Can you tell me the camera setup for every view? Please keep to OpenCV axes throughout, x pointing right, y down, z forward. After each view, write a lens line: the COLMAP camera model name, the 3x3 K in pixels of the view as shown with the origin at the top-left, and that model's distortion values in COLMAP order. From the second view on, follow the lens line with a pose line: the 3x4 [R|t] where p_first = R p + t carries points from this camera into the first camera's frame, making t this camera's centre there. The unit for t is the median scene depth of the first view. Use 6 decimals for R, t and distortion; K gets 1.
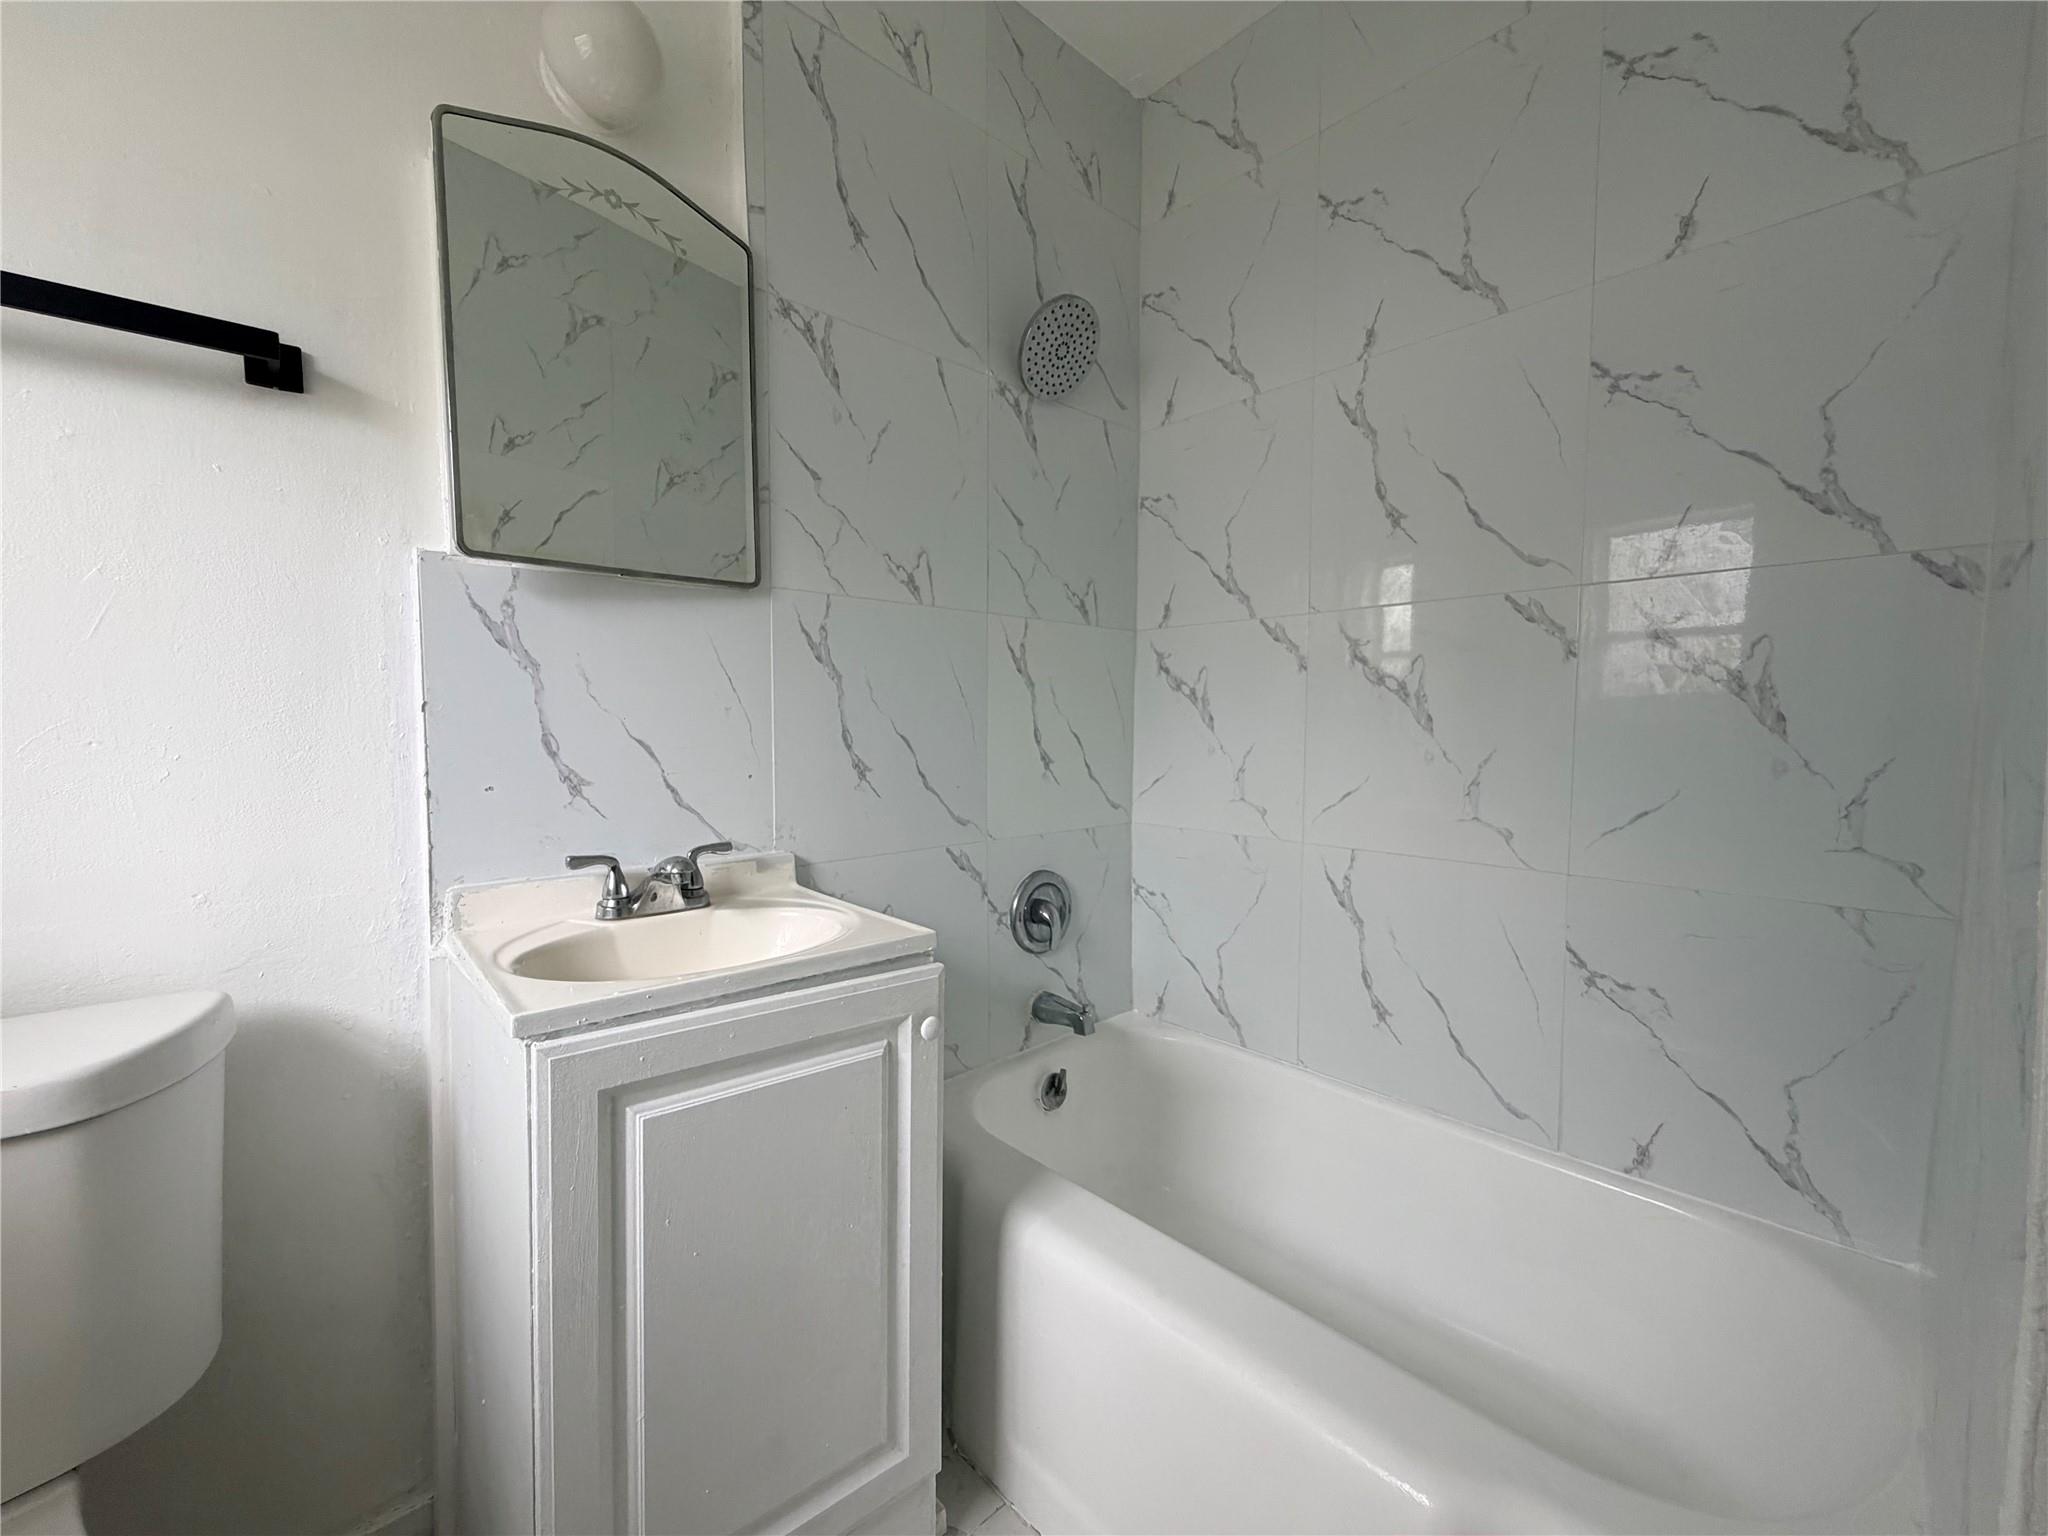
lens RADIAL K [[811.6, 0, 1024.0], [0, 811.6, 768.0], [0, 0, 1]] dist [-0.000861, -0.000275]
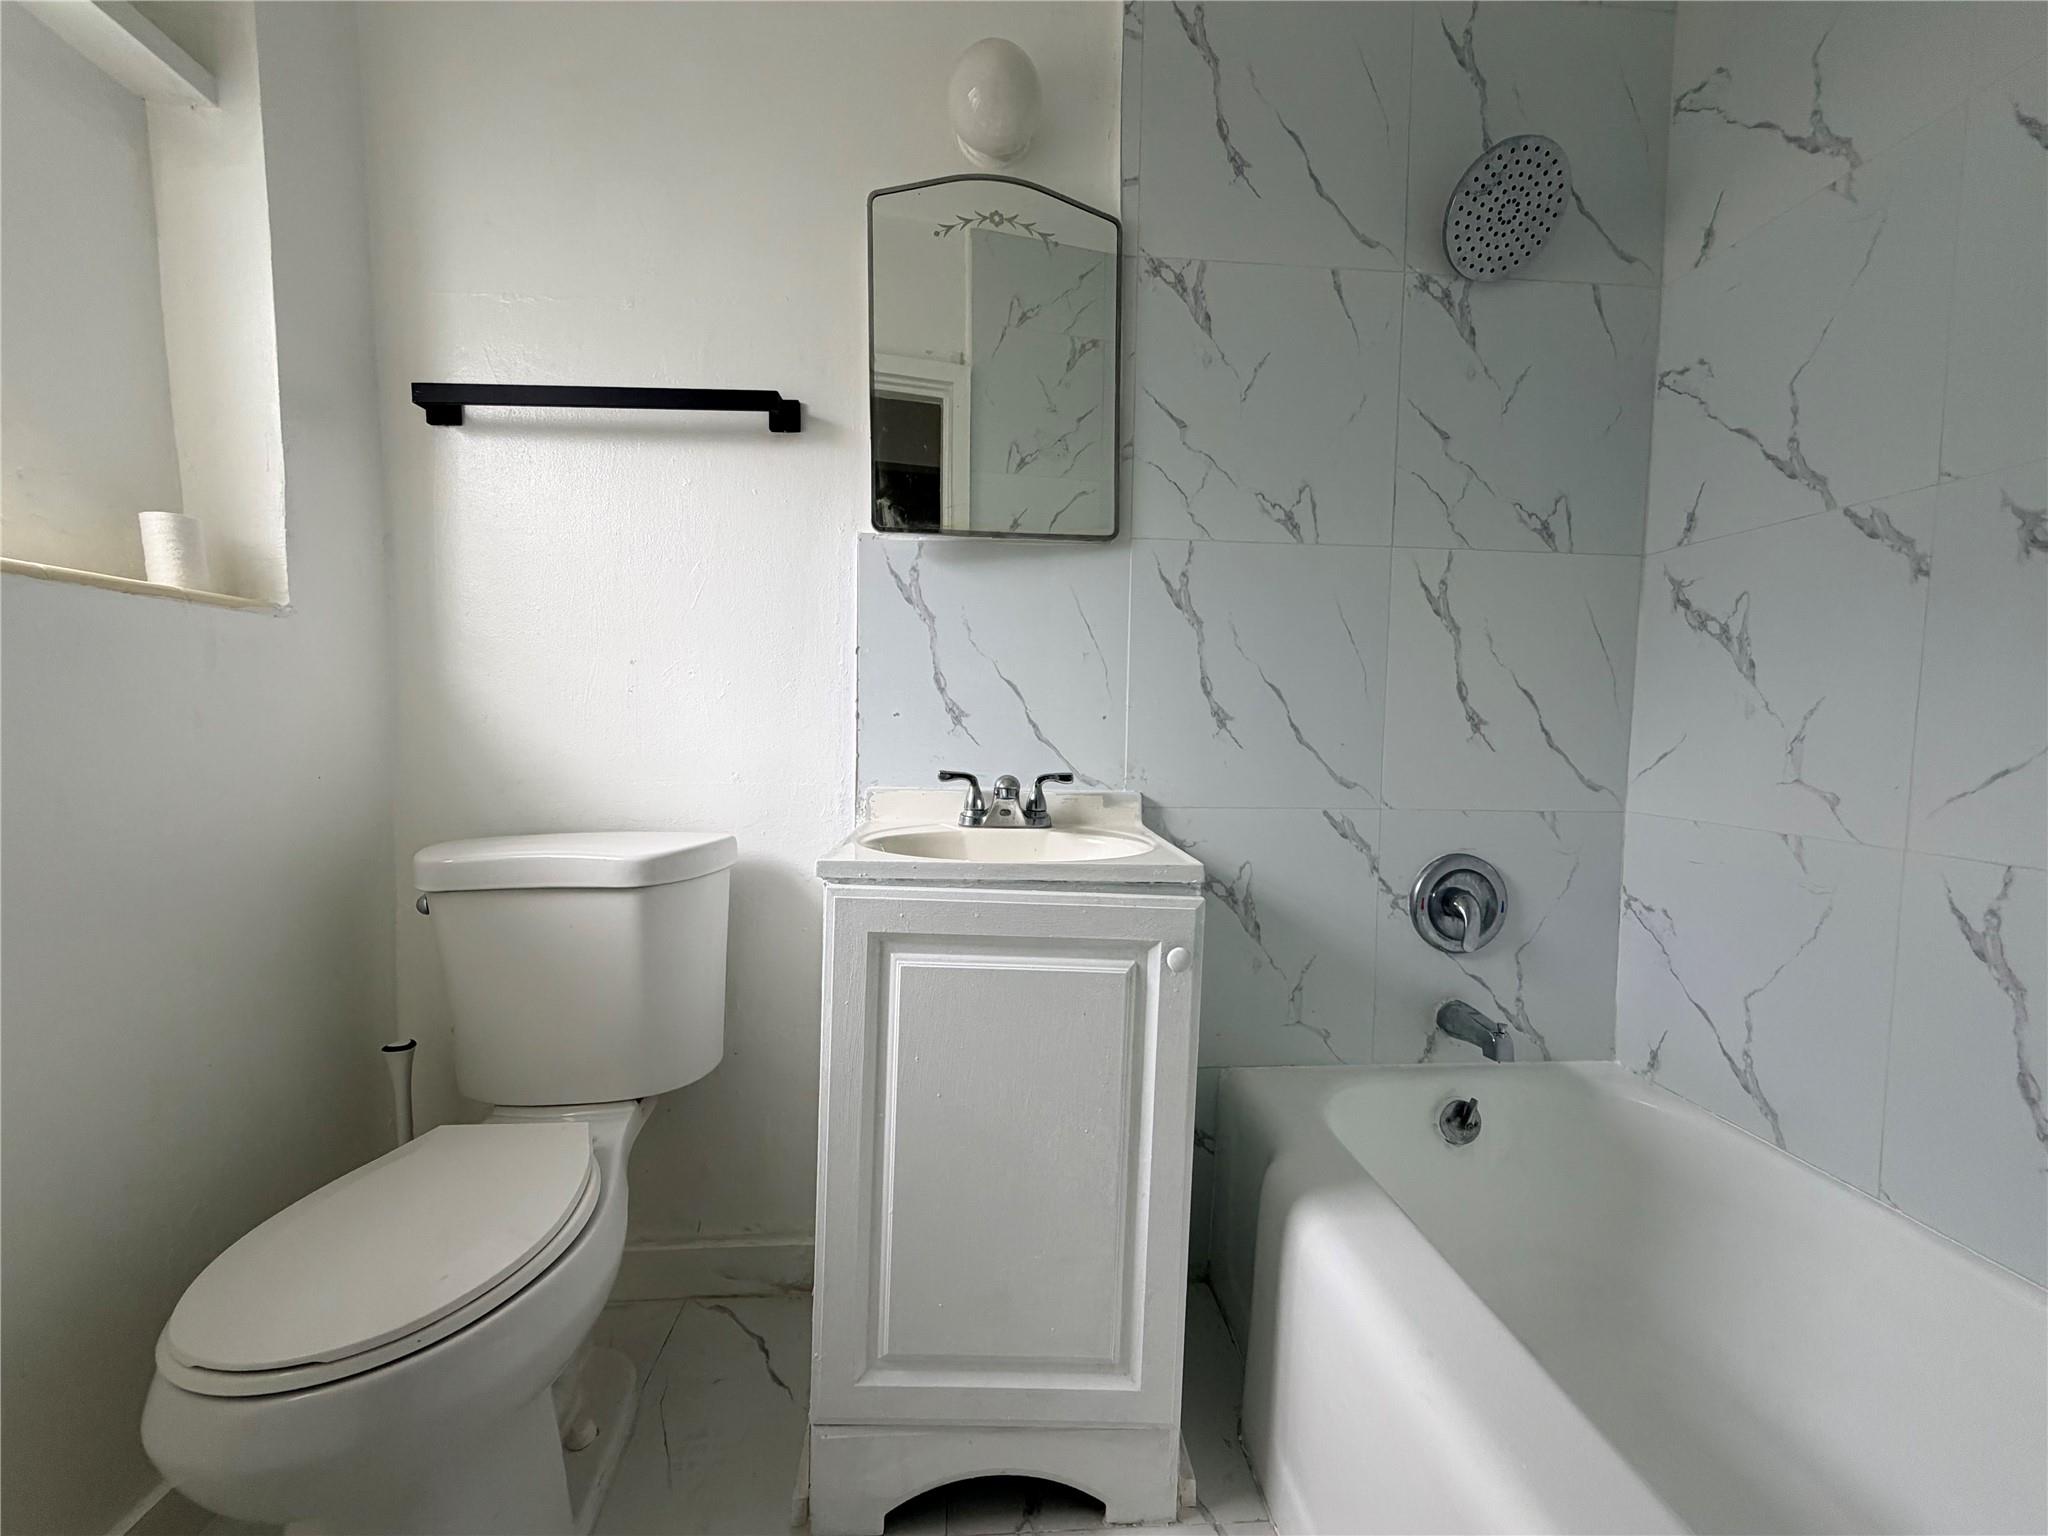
lens RADIAL K [[811.6, 0, 1024.0], [0, 811.6, 768.0], [0, 0, 1]] dist [-0.000861, -0.000275]
pose [[0.780969, 0.046492, -0.622837, 0.206799], [-0.050153, 0.998673, 0.011660, 0.057607], [0.622553, 0.022131, 0.782265, 0.080517]]
